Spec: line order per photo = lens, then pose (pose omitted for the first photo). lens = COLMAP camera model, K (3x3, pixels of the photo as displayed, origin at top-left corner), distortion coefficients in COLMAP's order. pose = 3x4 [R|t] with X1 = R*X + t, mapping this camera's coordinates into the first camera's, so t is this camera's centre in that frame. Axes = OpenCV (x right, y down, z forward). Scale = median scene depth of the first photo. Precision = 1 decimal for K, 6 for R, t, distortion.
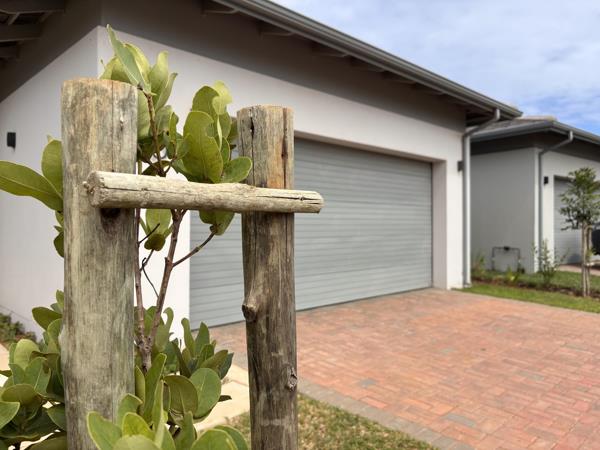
lens RADIAL K [[458.4, 0, 305.1], [0, 458.4, 220.9], [0, 0, 1]] dist [0.020383, -0.000341]
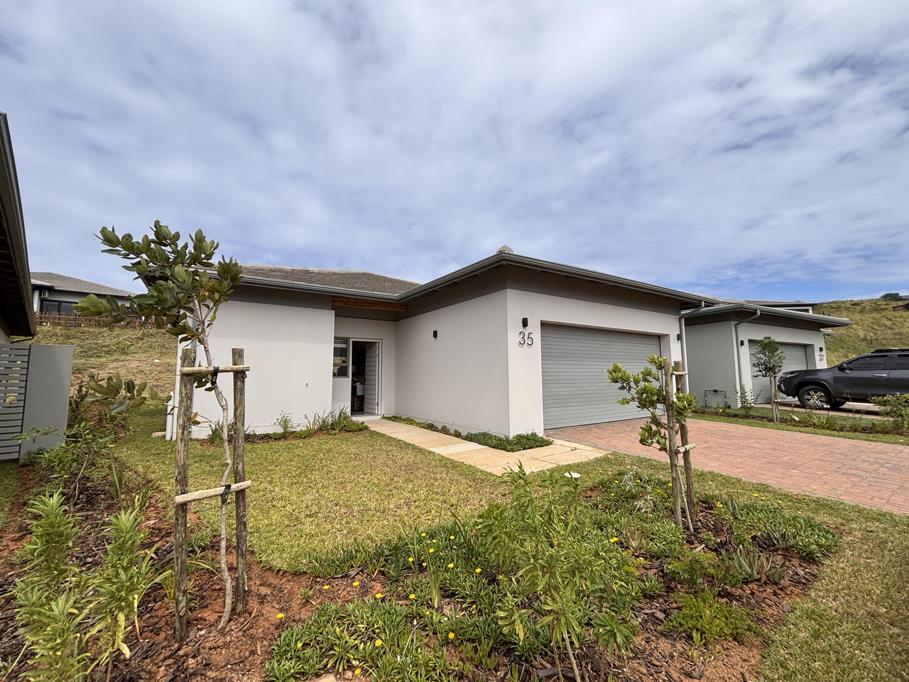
lens RADIAL K [[372.4, 0, 453.1], [0, 372.4, 338.2], [0, 0, 1]] dist [-0.002869, 0.000073]
pose [[0.980733, -0.026273, -0.193577, -0.170866], [0.008580, 0.995752, -0.091677, -0.006381], [0.195163, 0.088250, 0.976792, -0.387638]]
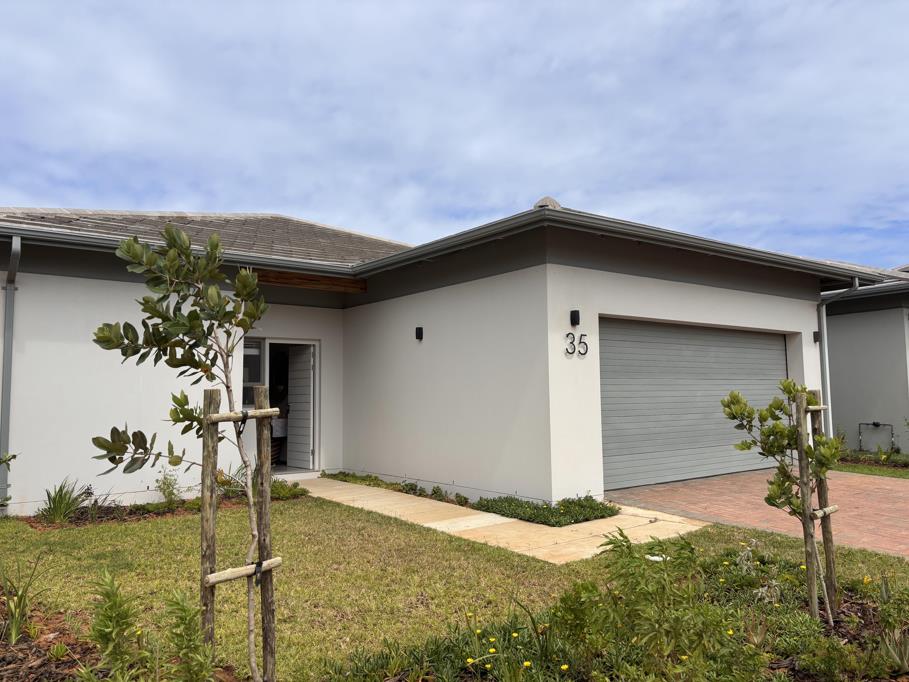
lens RADIAL K [[694.5, 0, 456.1], [0, 694.5, 338.3], [0, 0, 1]] dist [0.020383, -0.000341]
pose [[0.991532, -0.022912, -0.127828, -0.216556], [0.013641, 0.997243, -0.072937, -0.021336], [0.129147, 0.070576, 0.989111, -0.520267]]
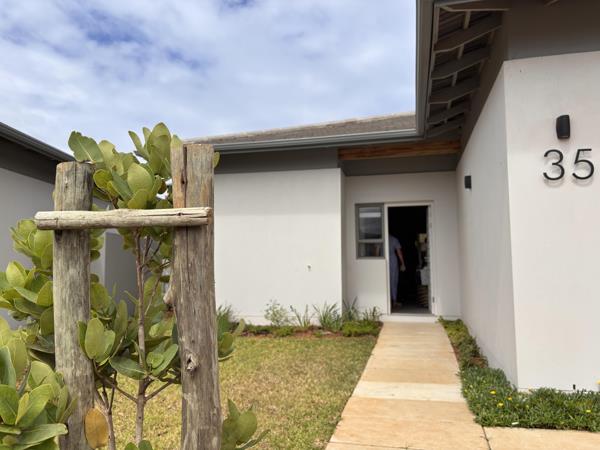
lens RADIAL K [[458.4, 0, 297.7], [0, 458.4, 223.6], [0, 0, 1]] dist [0.020383, -0.000341]
pose [[0.512392, -0.075417, -0.855434, 0.078969], [0.017187, 0.996837, -0.077589, 0.005056], [0.858580, 0.025053, 0.512068, 0.040953]]
